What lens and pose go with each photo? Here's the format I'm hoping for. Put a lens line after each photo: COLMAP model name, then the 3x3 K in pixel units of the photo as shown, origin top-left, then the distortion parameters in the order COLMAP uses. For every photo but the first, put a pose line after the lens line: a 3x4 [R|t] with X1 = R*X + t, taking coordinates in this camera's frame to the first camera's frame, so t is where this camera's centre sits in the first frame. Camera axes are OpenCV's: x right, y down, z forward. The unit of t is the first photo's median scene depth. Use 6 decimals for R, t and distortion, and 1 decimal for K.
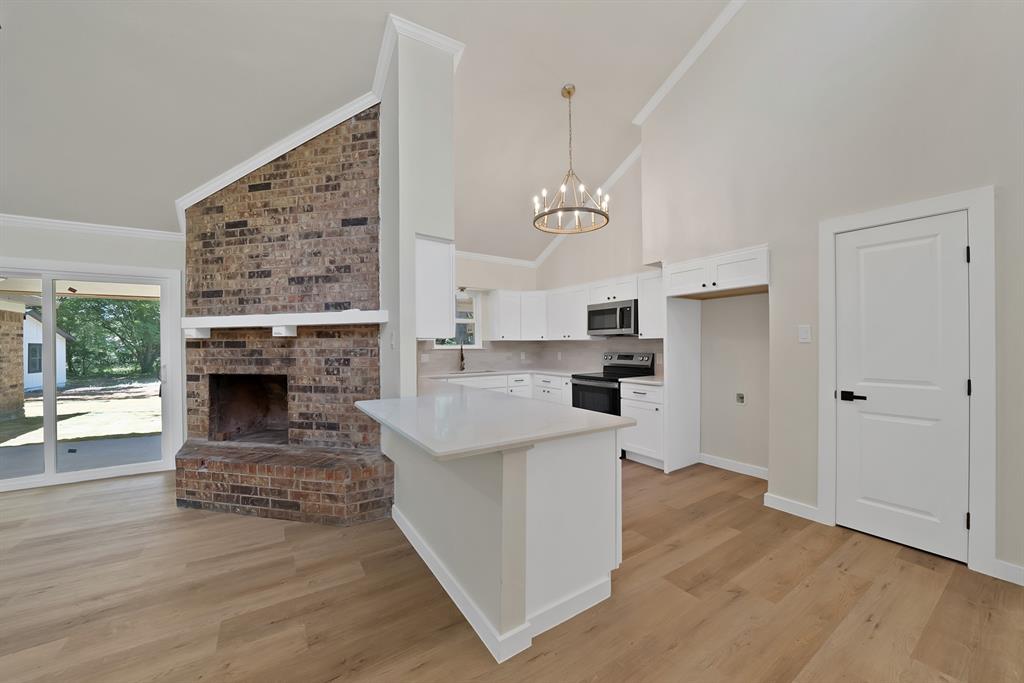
lens RADIAL K [[373.3, 0, 515.8], [0, 373.3, 345.0], [0, 0, 1]] dist [-0.017984, -0.000062]
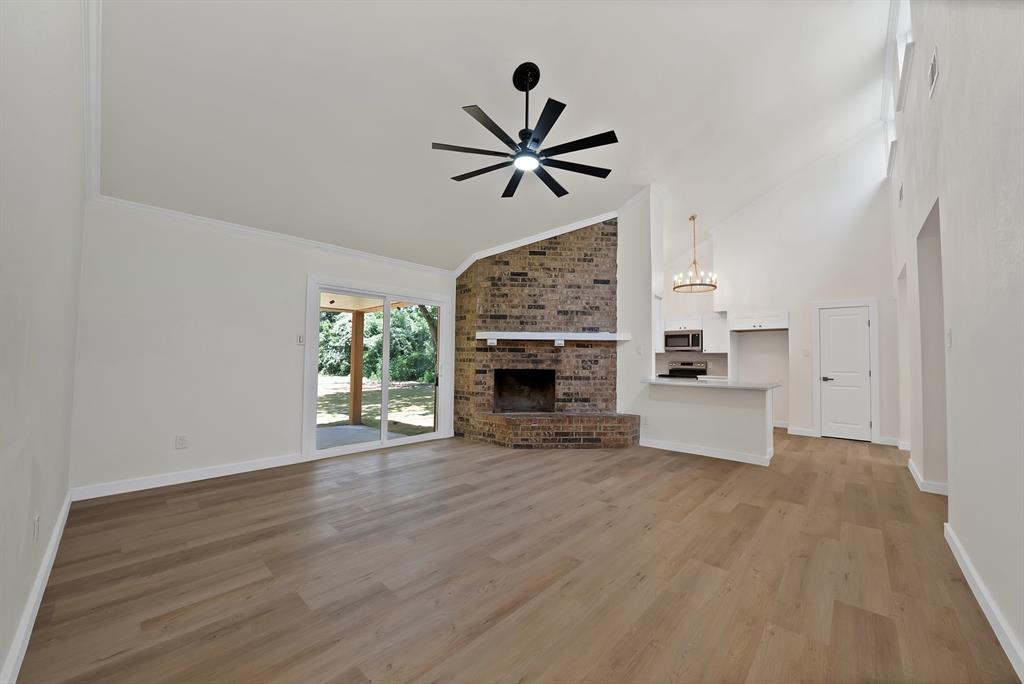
lens RADIAL K [[375.7, 0, 541.0], [0, 375.7, 344.4], [0, 0, 1]] dist [-0.019127, 0.000119]
pose [[0.958396, 0.030350, 0.283824, -1.123169], [-0.019446, 0.998963, -0.041161, 0.037820], [-0.284779, 0.033929, 0.957992, -0.560005]]
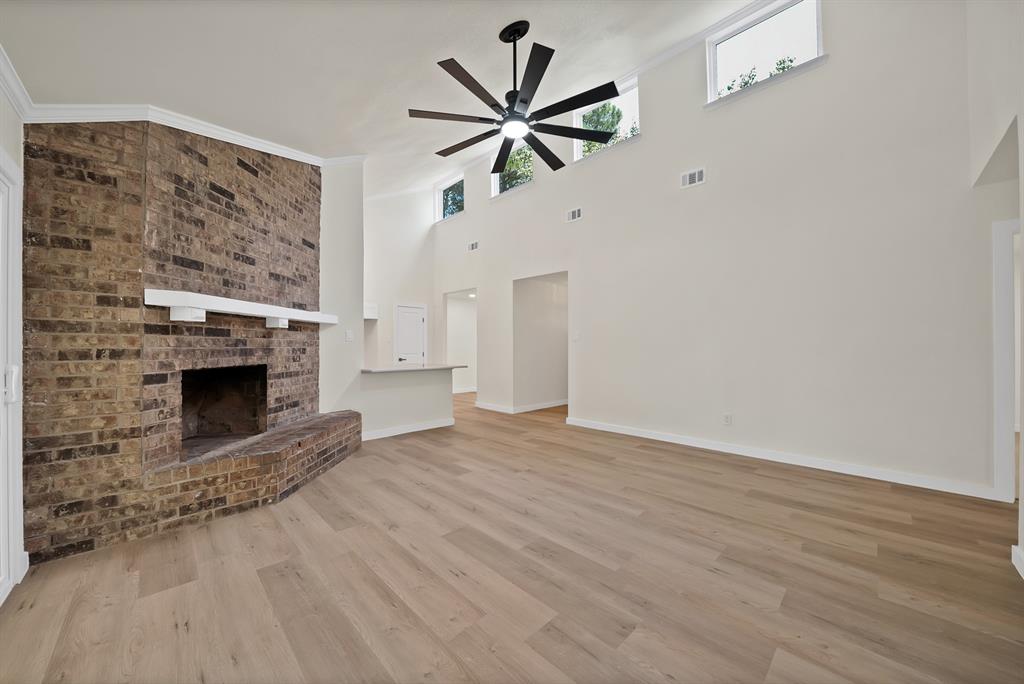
lens RADIAL K [[365.6, 0, 507.4], [0, 365.6, 343.9], [0, 0, 1]] dist [-0.017320, 0.000040]
pose [[-0.186748, 0.014004, 0.982308, -1.705427], [0.003646, 0.999901, -0.013562, 0.038839], [-0.982401, 0.001049, -0.186781, 0.513207]]
